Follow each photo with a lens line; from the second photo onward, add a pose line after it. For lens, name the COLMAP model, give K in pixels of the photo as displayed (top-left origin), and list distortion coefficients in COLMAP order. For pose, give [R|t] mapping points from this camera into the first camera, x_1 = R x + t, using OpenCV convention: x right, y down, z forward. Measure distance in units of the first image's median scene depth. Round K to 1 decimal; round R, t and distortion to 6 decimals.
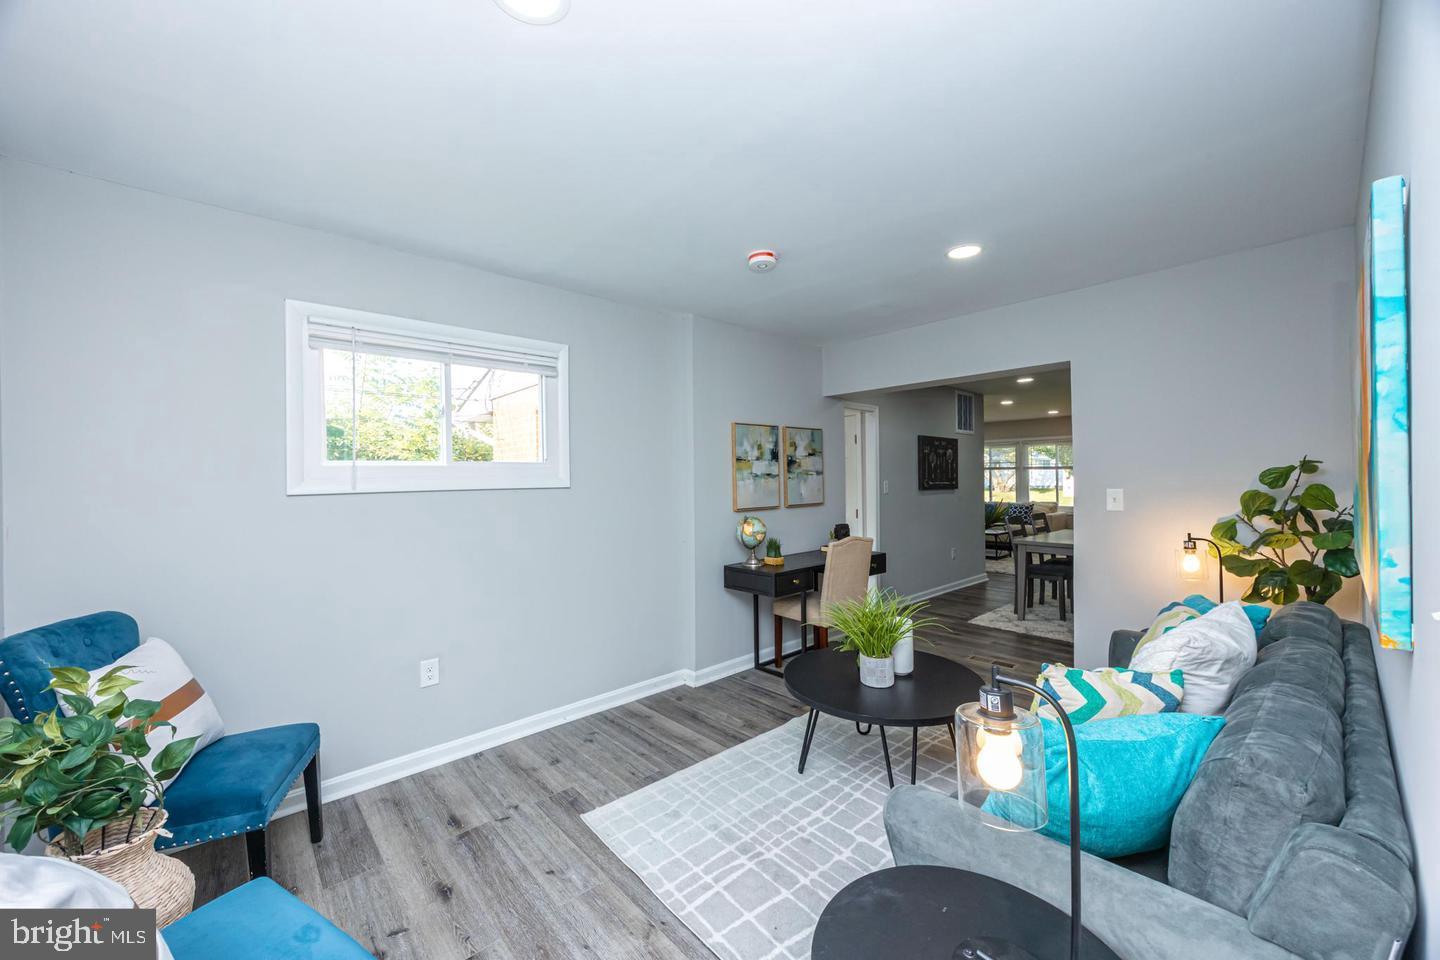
lens RADIAL K [[544.4, 0, 717.3], [0, 544.4, 481.4], [0, 0, 1]] dist [-0.002251, -0.000757]
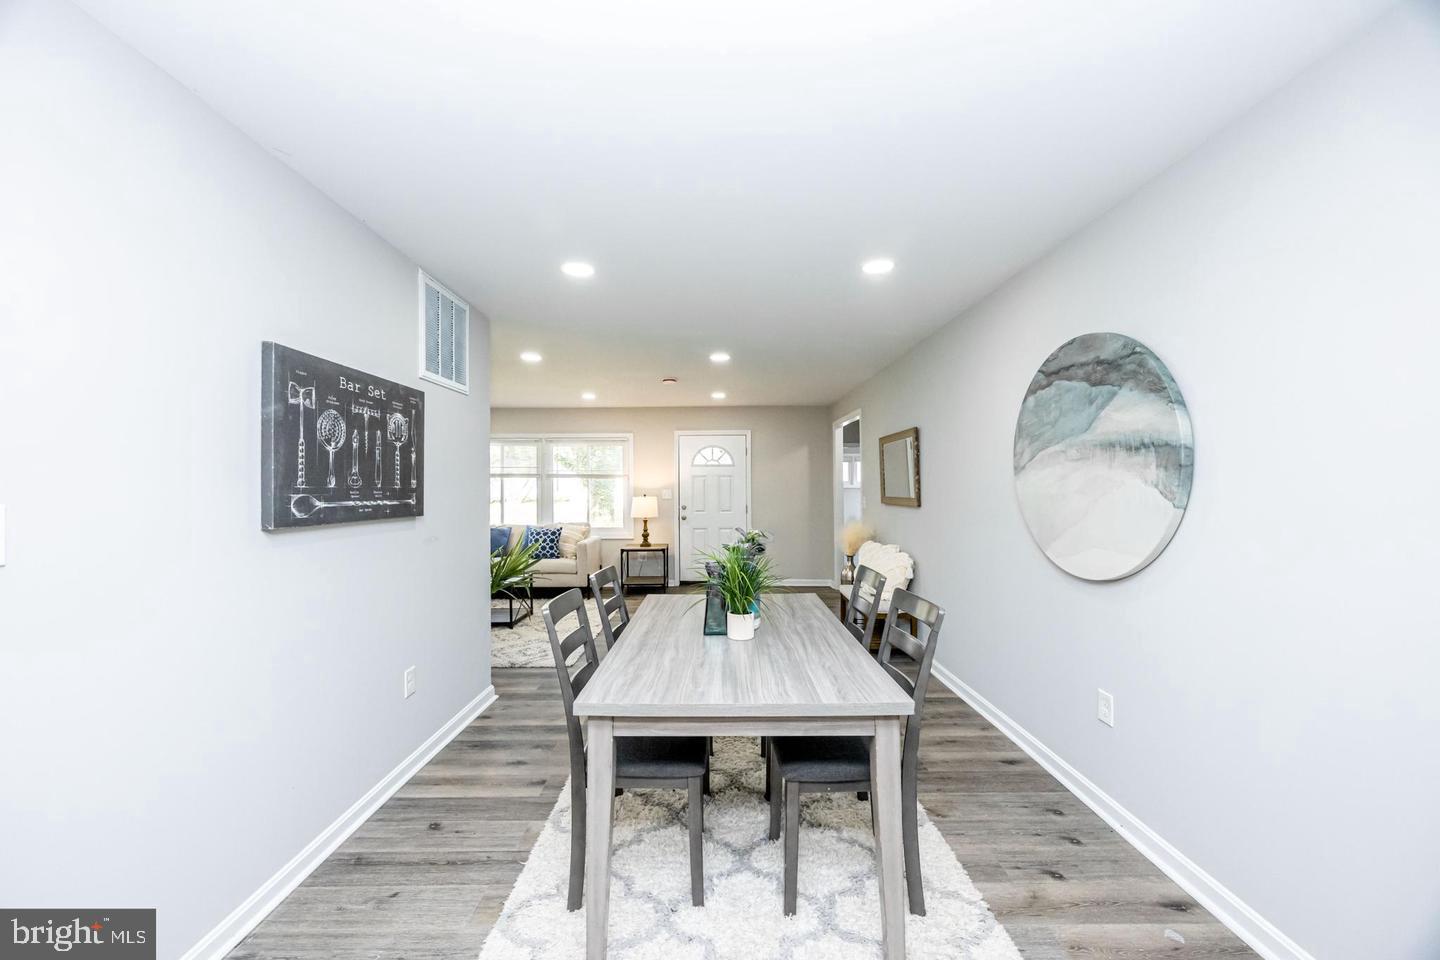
lens RADIAL K [[544.4, 0, 719.5], [0, 544.4, 481.8], [0, 0, 1]] dist [-0.002251, -0.000757]
pose [[0.662332, 0.017545, 0.749005, 0.430925], [-0.004258, 0.999798, -0.019654, -0.007091], [-0.749199, 0.009828, 0.662273, 0.860612]]
